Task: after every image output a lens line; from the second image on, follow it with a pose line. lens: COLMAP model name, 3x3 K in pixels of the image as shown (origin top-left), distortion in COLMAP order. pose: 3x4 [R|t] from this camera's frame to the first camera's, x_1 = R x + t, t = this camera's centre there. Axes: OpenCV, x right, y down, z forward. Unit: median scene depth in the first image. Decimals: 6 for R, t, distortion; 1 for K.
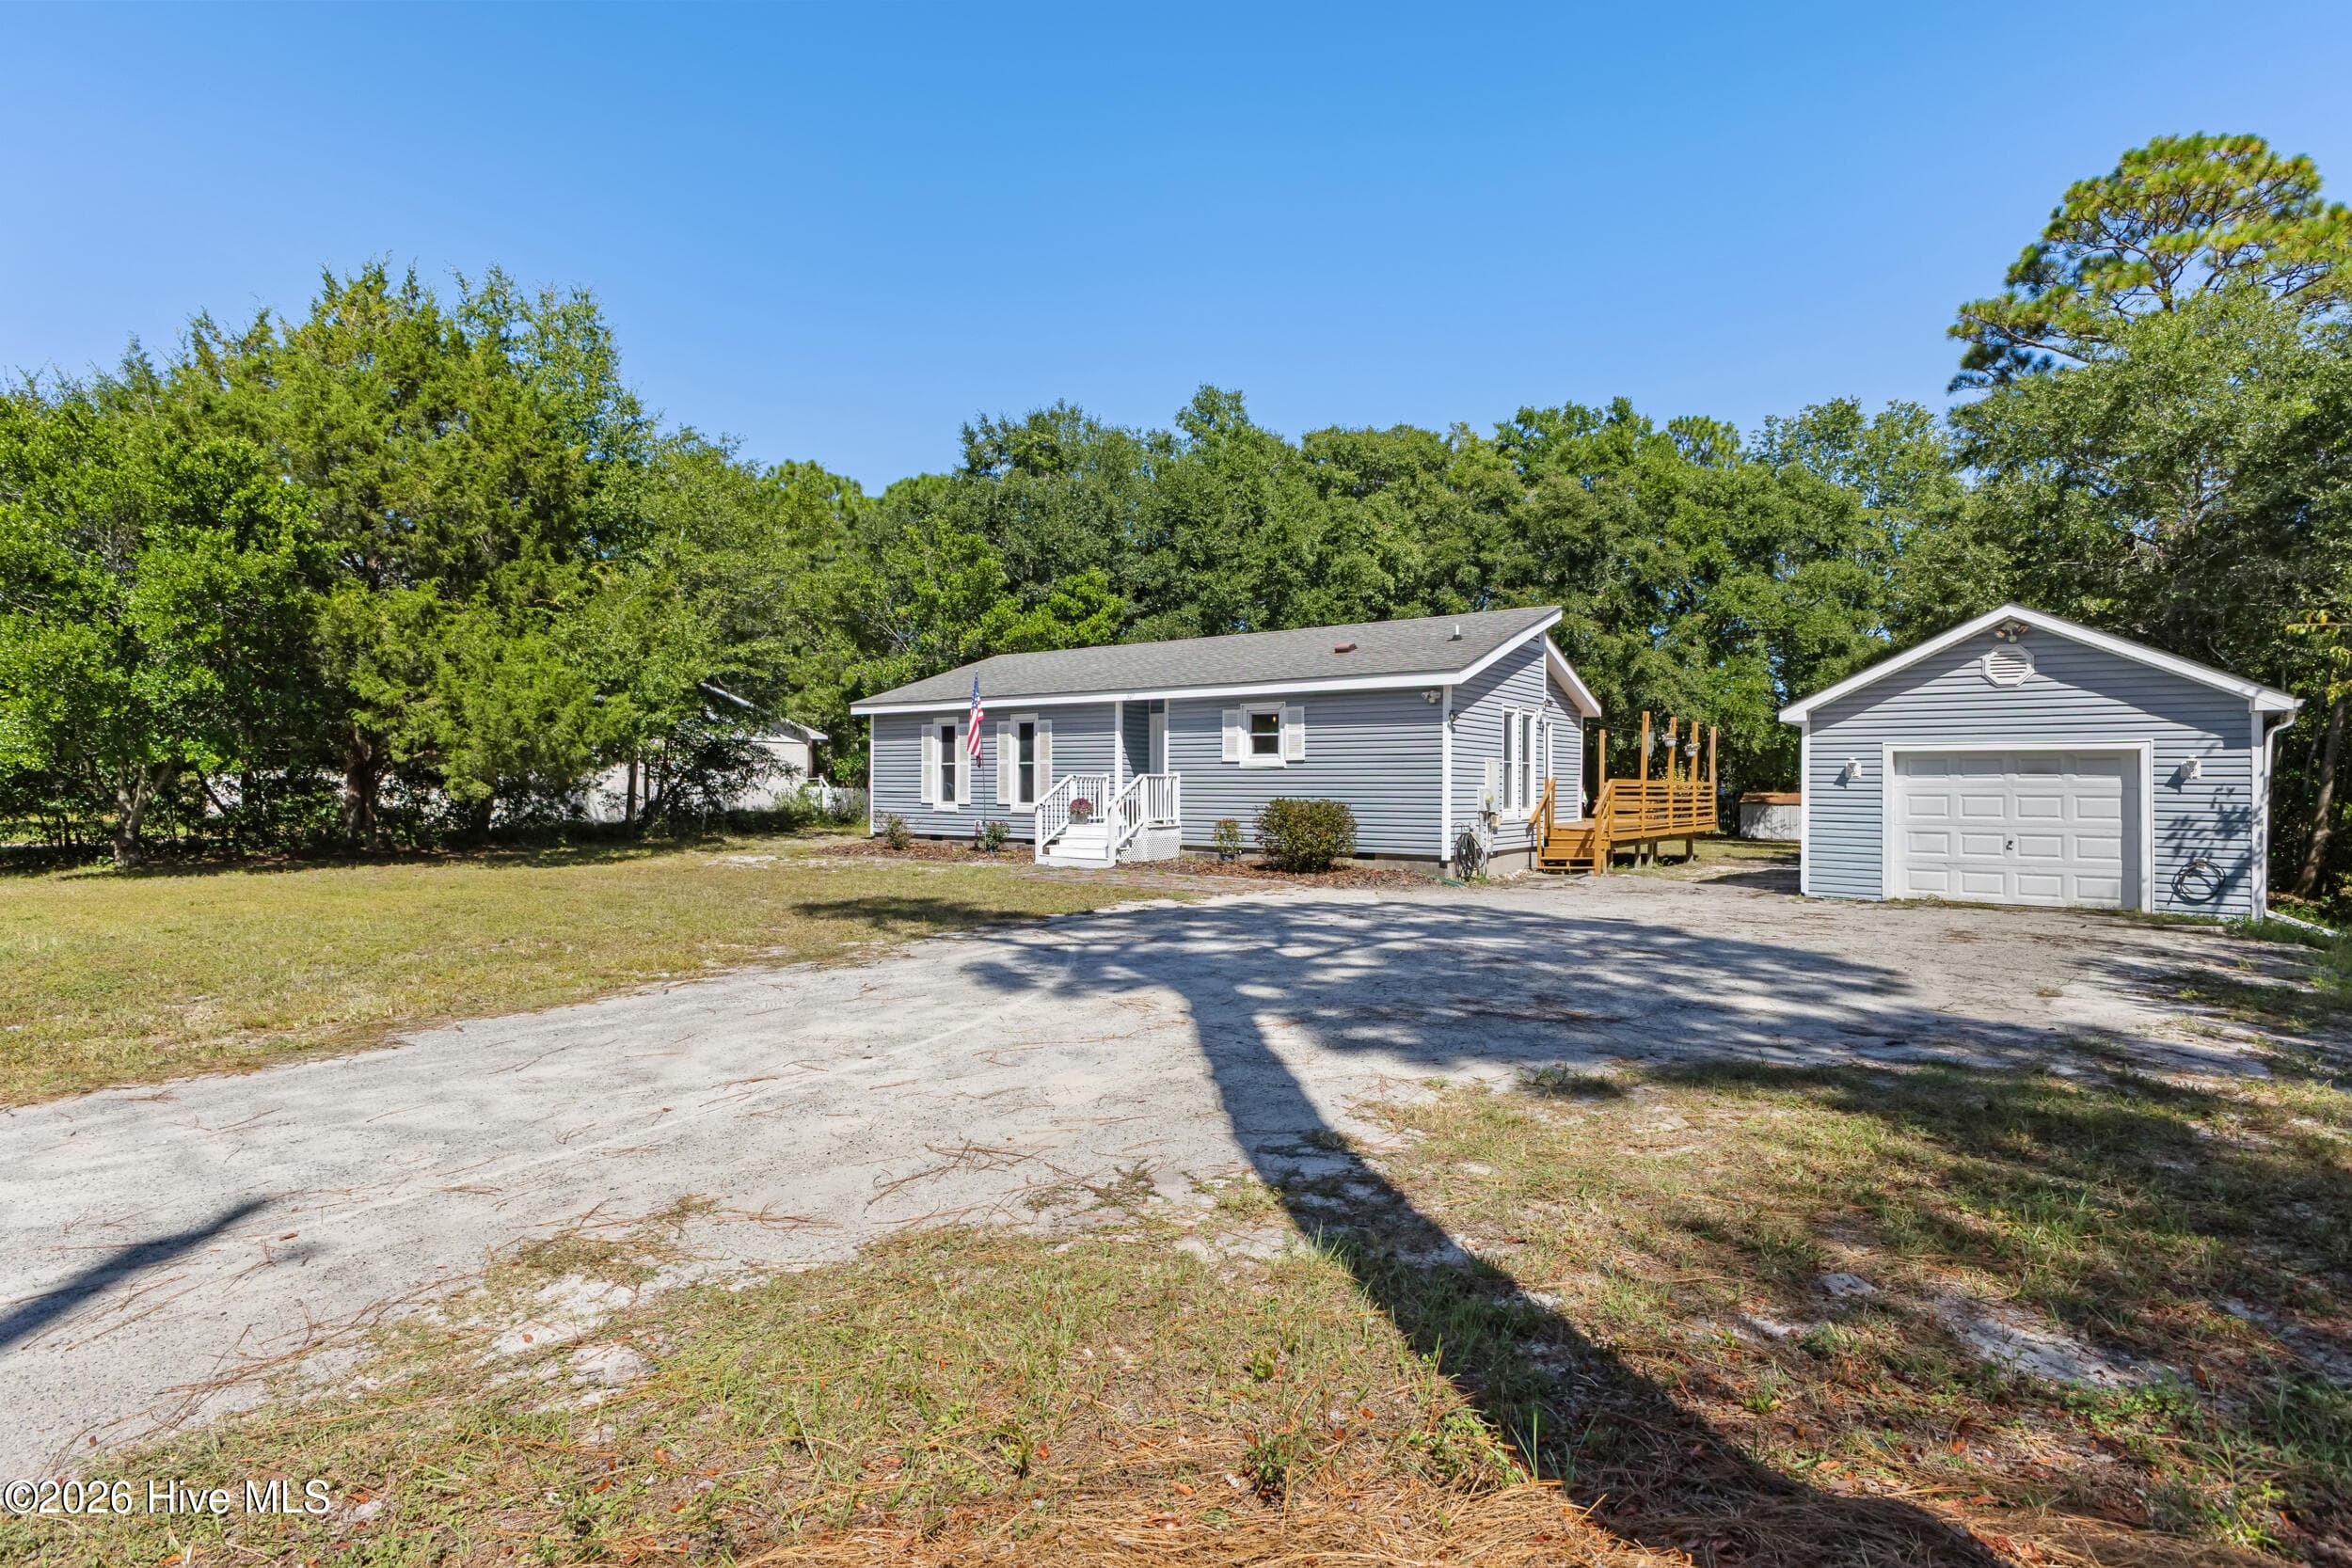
lens RADIAL K [[1162.4, 0, 1176.0], [0, 1162.4, 784.0], [0, 0, 1]] dist [0.000794, 0.000166]
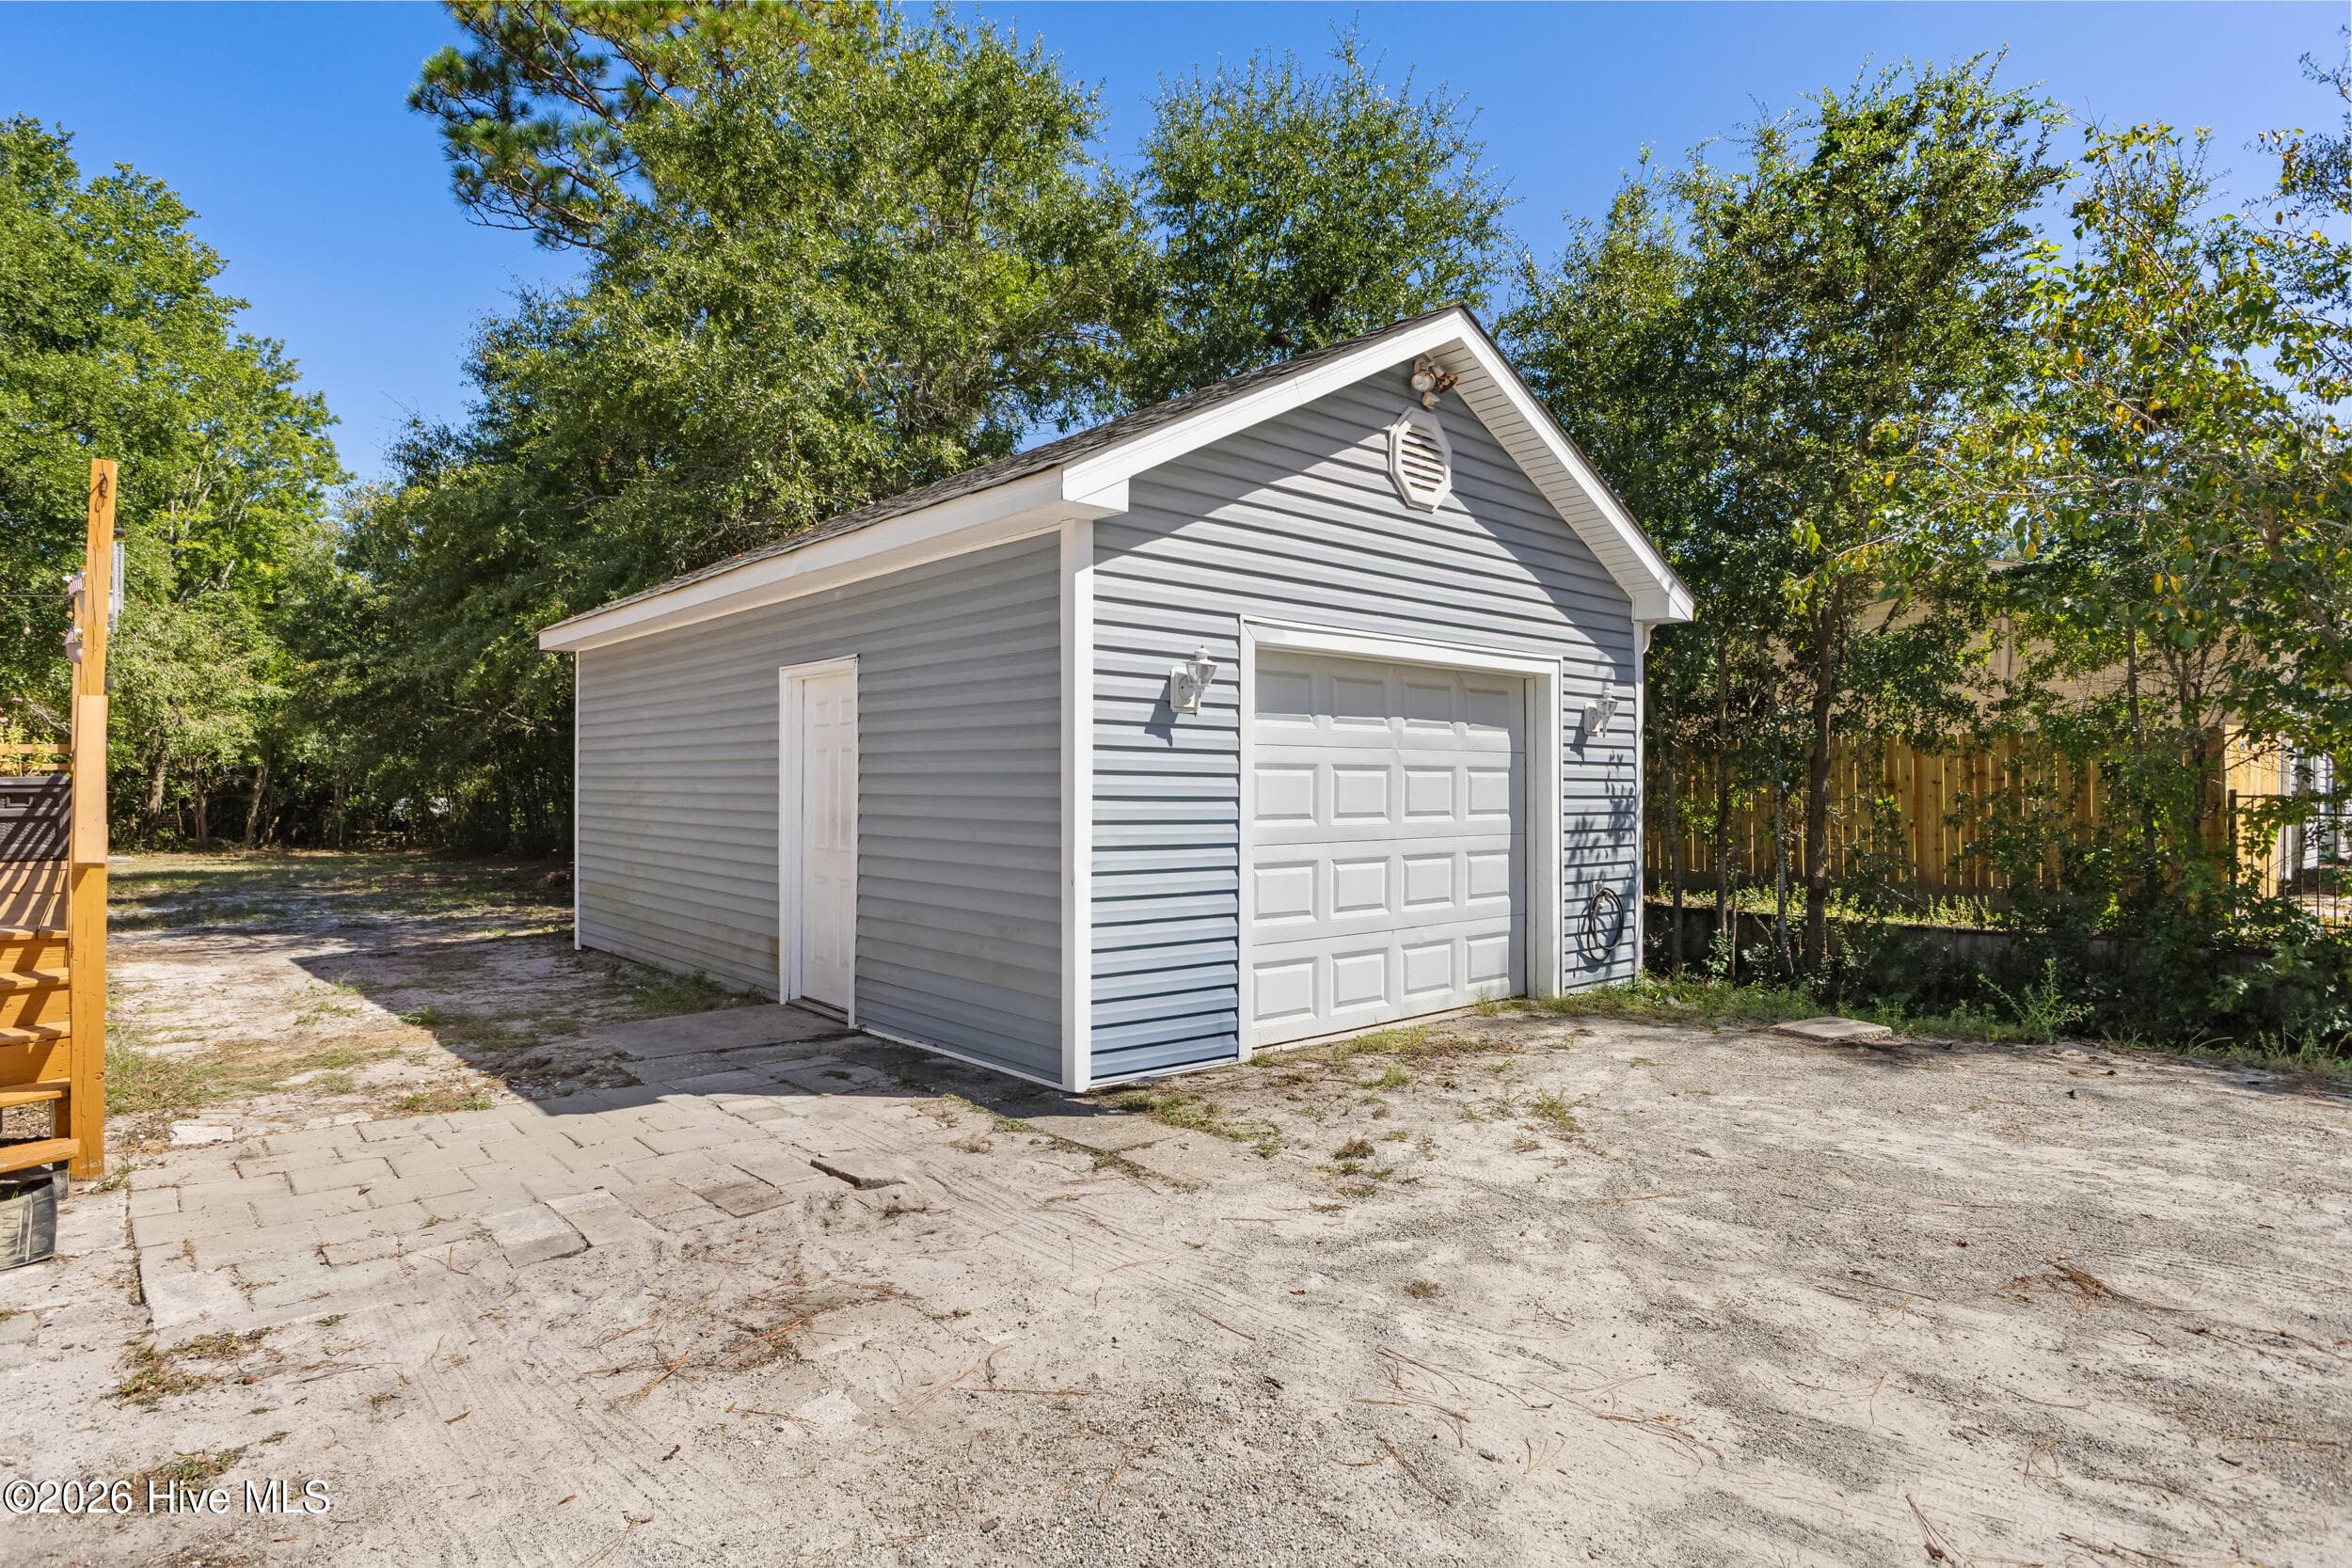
lens RADIAL K [[1231.6, 0, 1171.0], [0, 1231.6, 743.1], [0, 0, 1]] dist [-0.002596, -0.000428]
pose [[0.219496, 0.025081, 0.975291, 0.131715], [-0.011253, 0.999668, -0.023176, 0.006769], [-0.975549, -0.005888, 0.219705, 0.507850]]
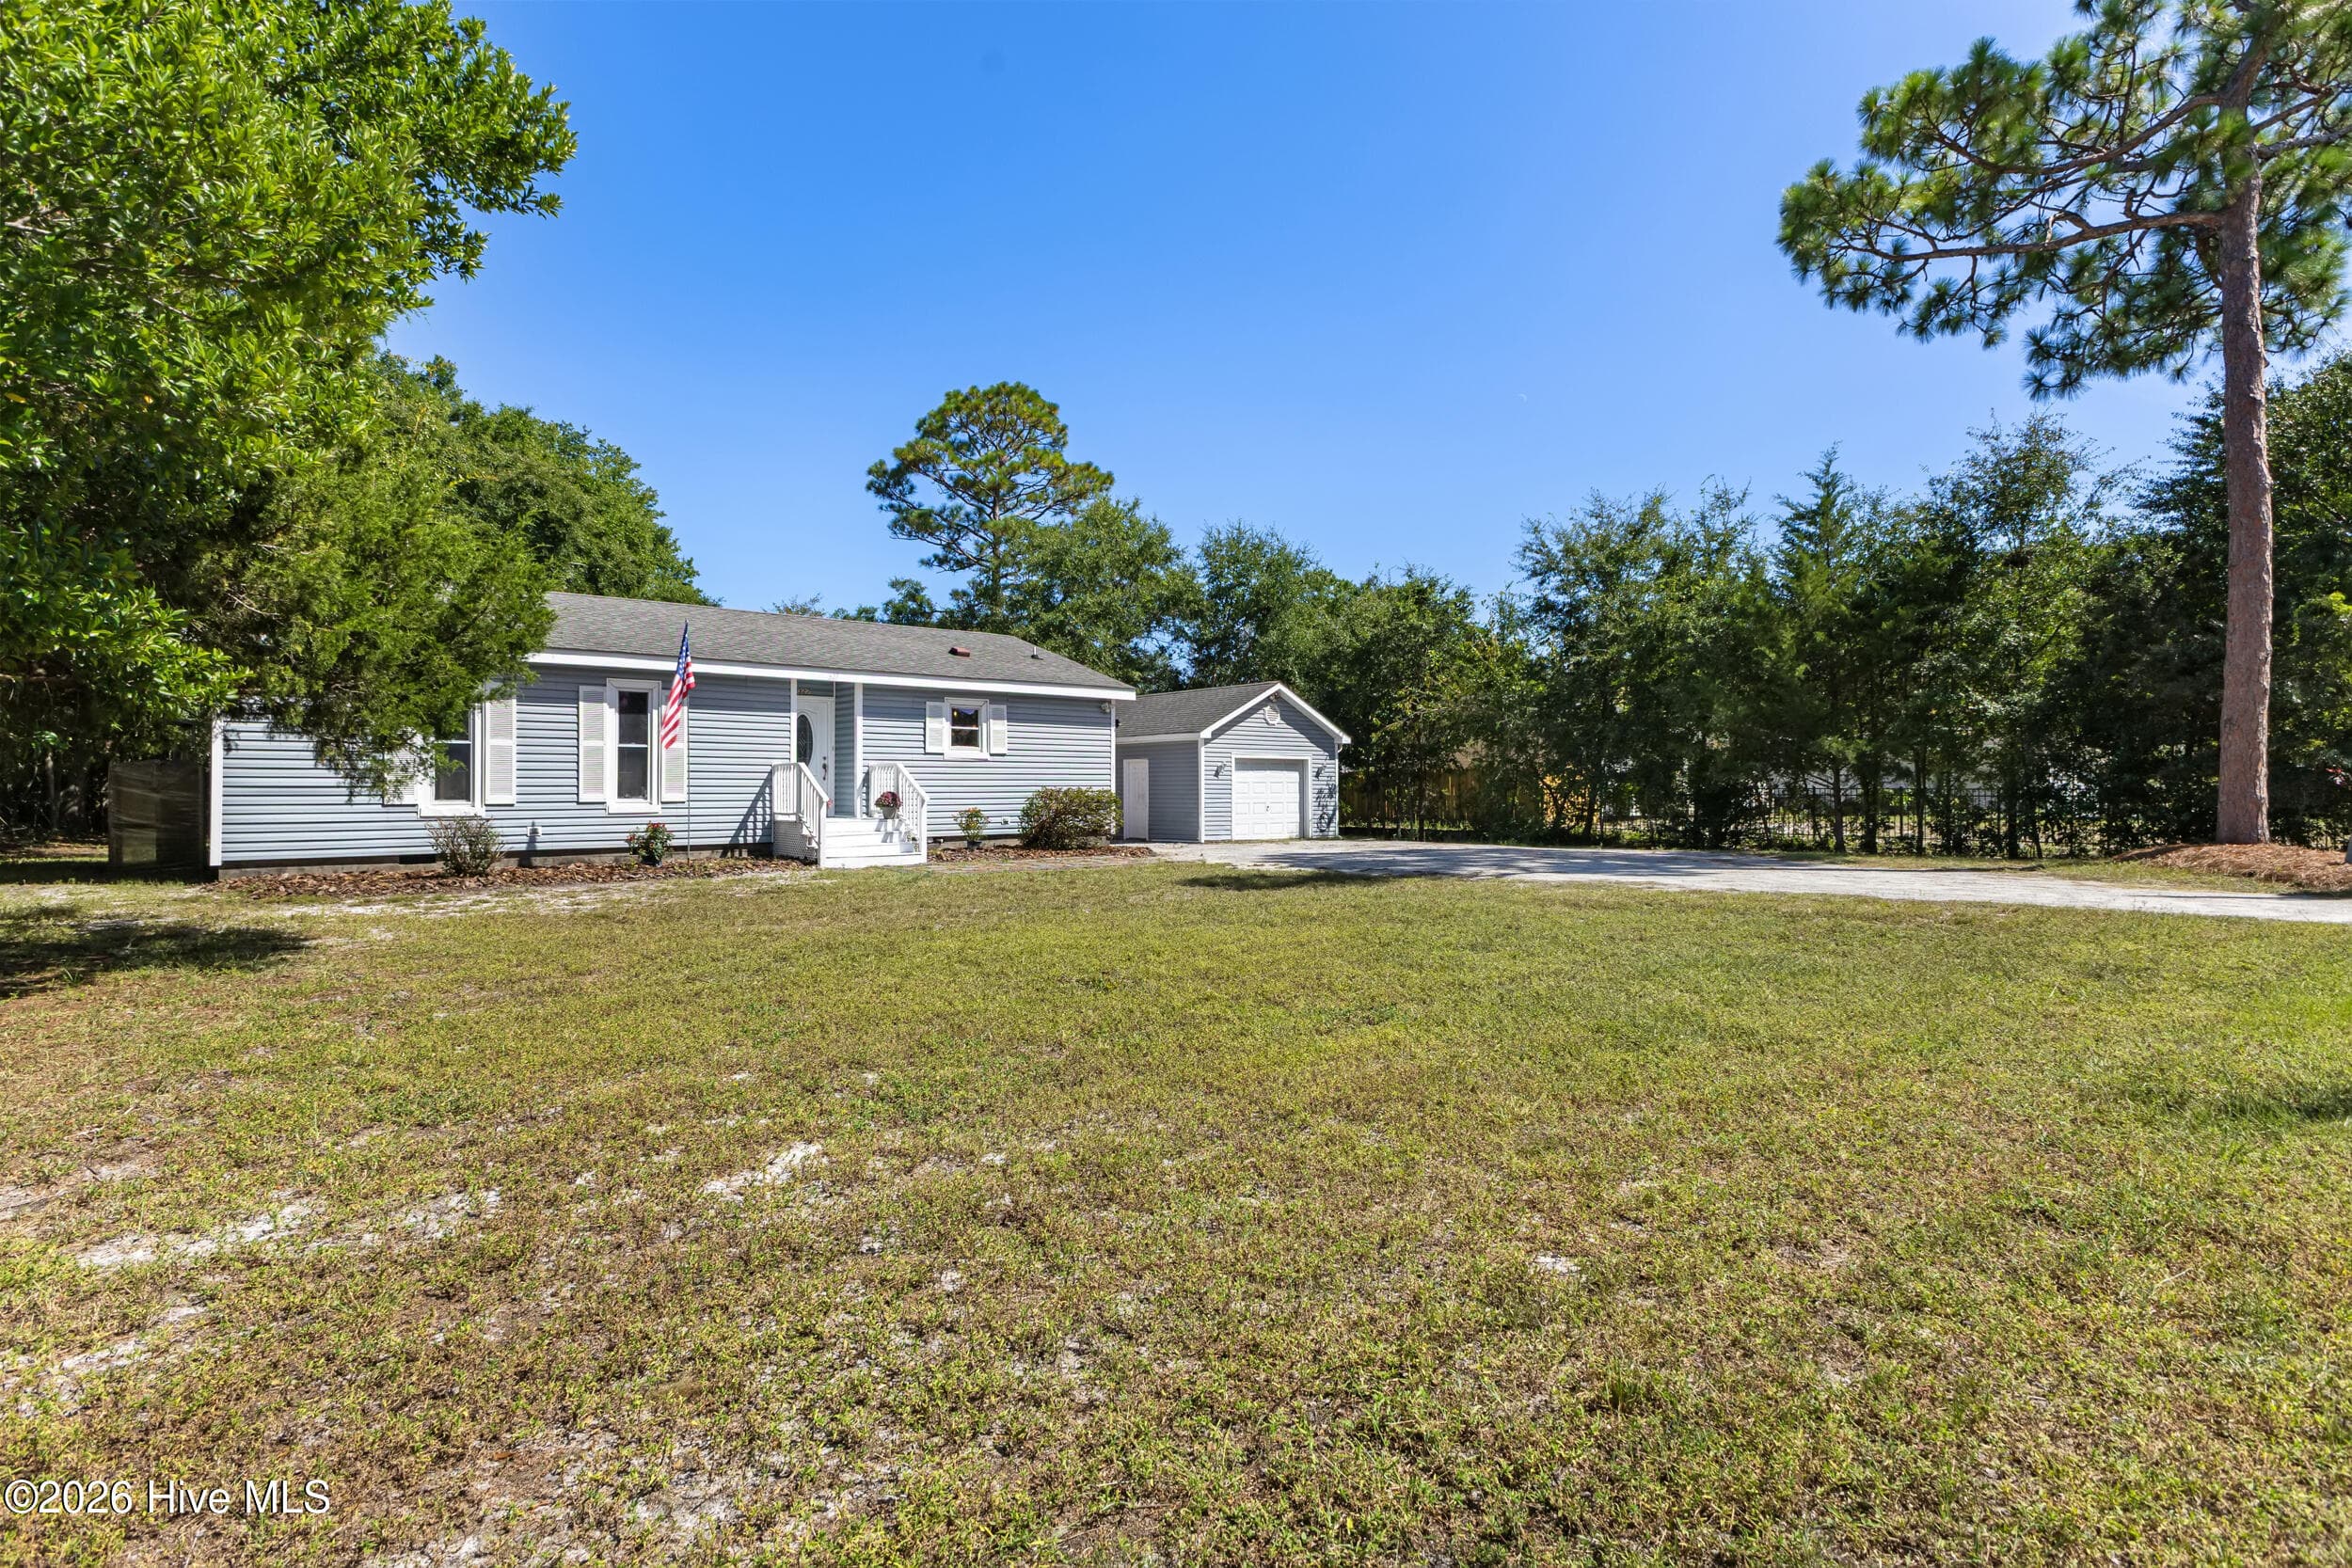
lens RADIAL K [[1116.4, 0, 1176.0], [0, 1116.4, 784.0], [0, 0, 1]] dist [0.000583, 0.000087]
pose [[0.226929, -0.007598, 0.973882, -0.569568], [-0.005270, 0.999945, 0.009030, -0.001109], [-0.973897, -0.007181, 0.226877, 0.378493]]
